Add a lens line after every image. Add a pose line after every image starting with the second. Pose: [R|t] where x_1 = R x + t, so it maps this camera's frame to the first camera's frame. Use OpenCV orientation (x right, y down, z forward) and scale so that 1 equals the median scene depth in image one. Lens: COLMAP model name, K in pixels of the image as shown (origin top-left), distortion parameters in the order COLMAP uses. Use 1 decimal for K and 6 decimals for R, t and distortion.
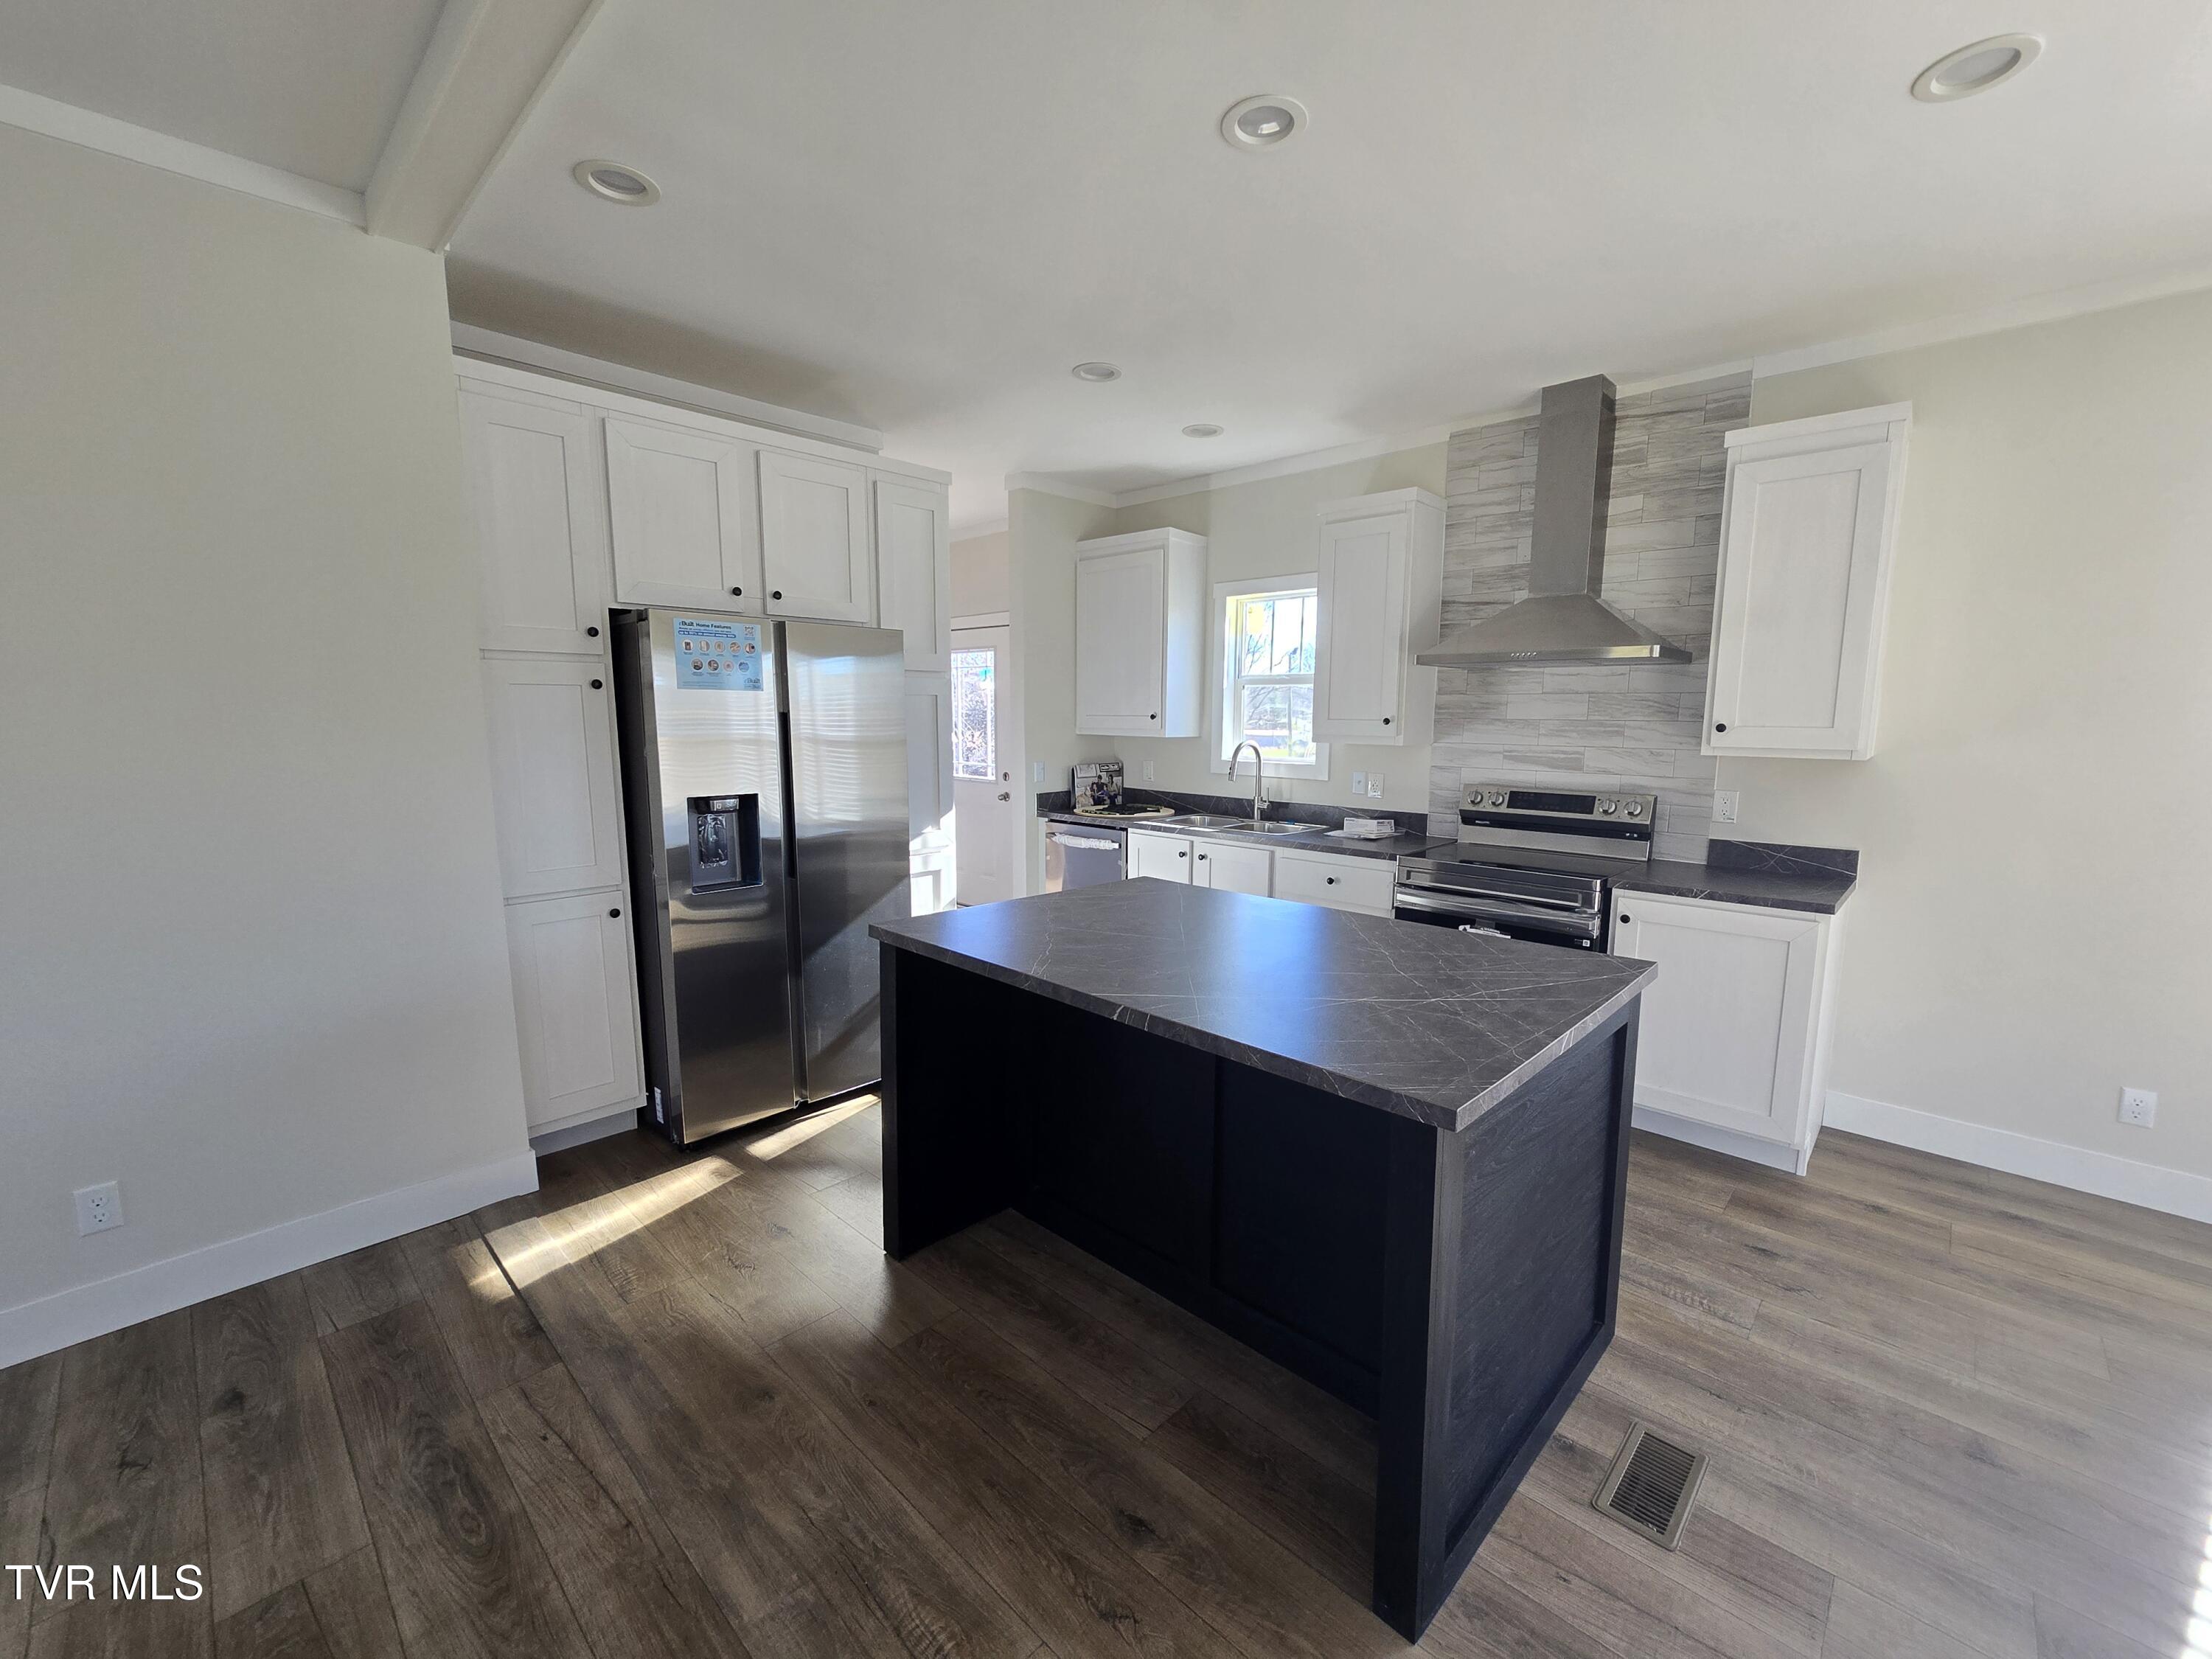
lens RADIAL K [[914.3, 0, 1117.6], [0, 914.3, 875.5], [0, 0, 1]] dist [-0.012980, 0.006570]
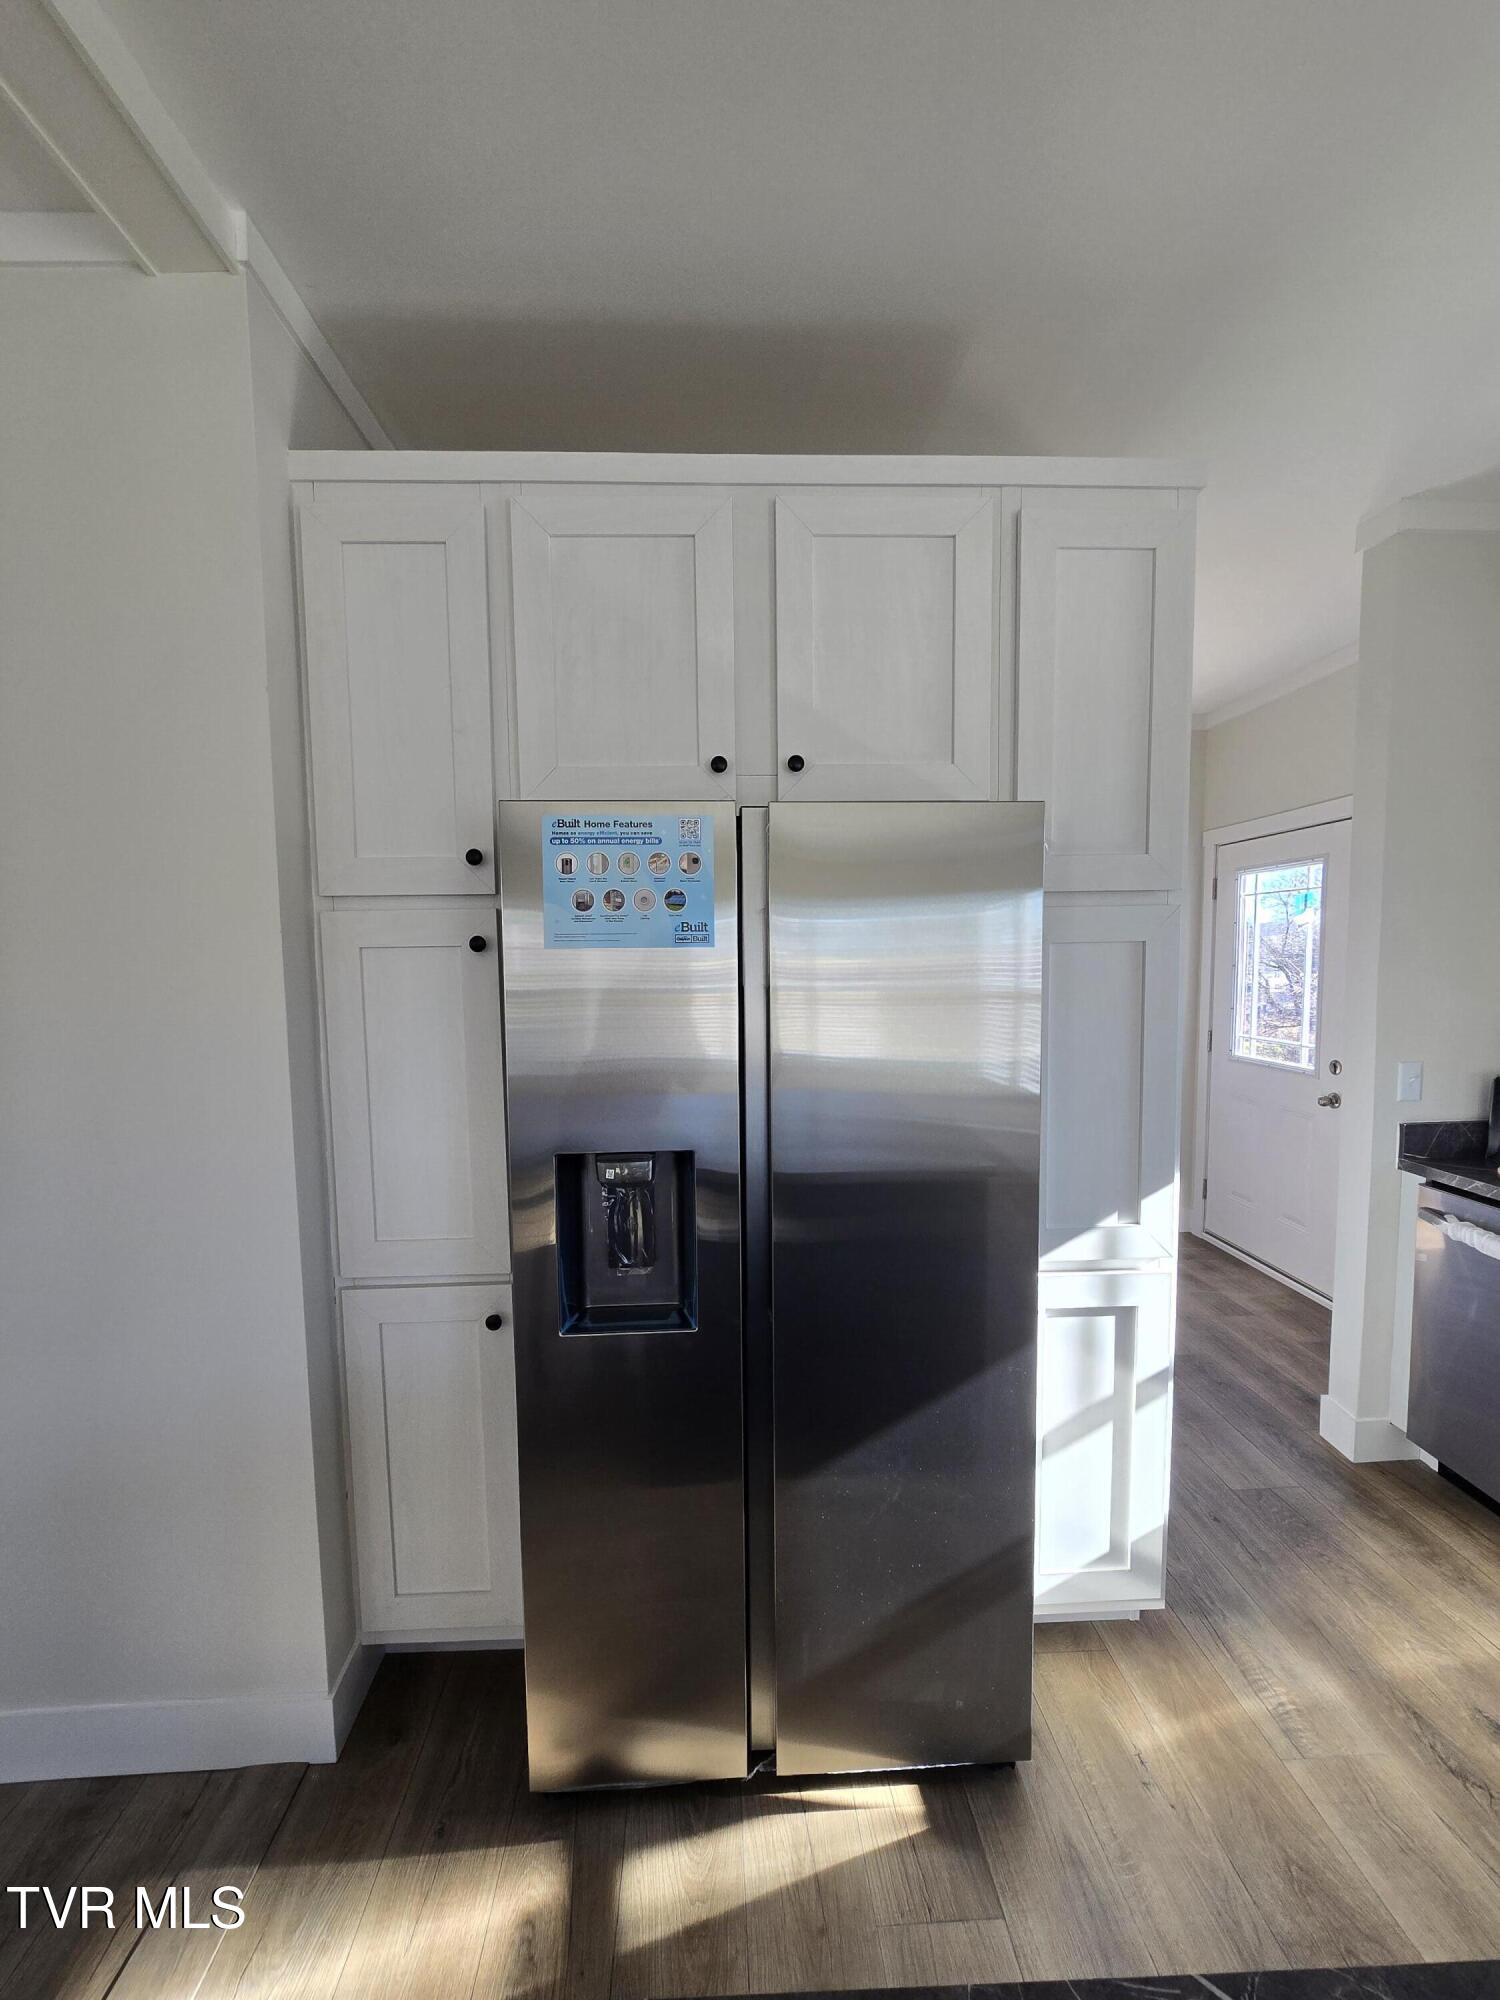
lens RADIAL K [[826.7, 0, 749.5], [0, 826.7, 1020.8], [0, 0, 1]] dist [-0.012980, 0.006570]
pose [[0.728644, 0.033803, -0.684058, -0.147778], [-0.100579, 0.993234, -0.058054, -0.298737], [0.677467, 0.111103, 0.727114, 1.492587]]
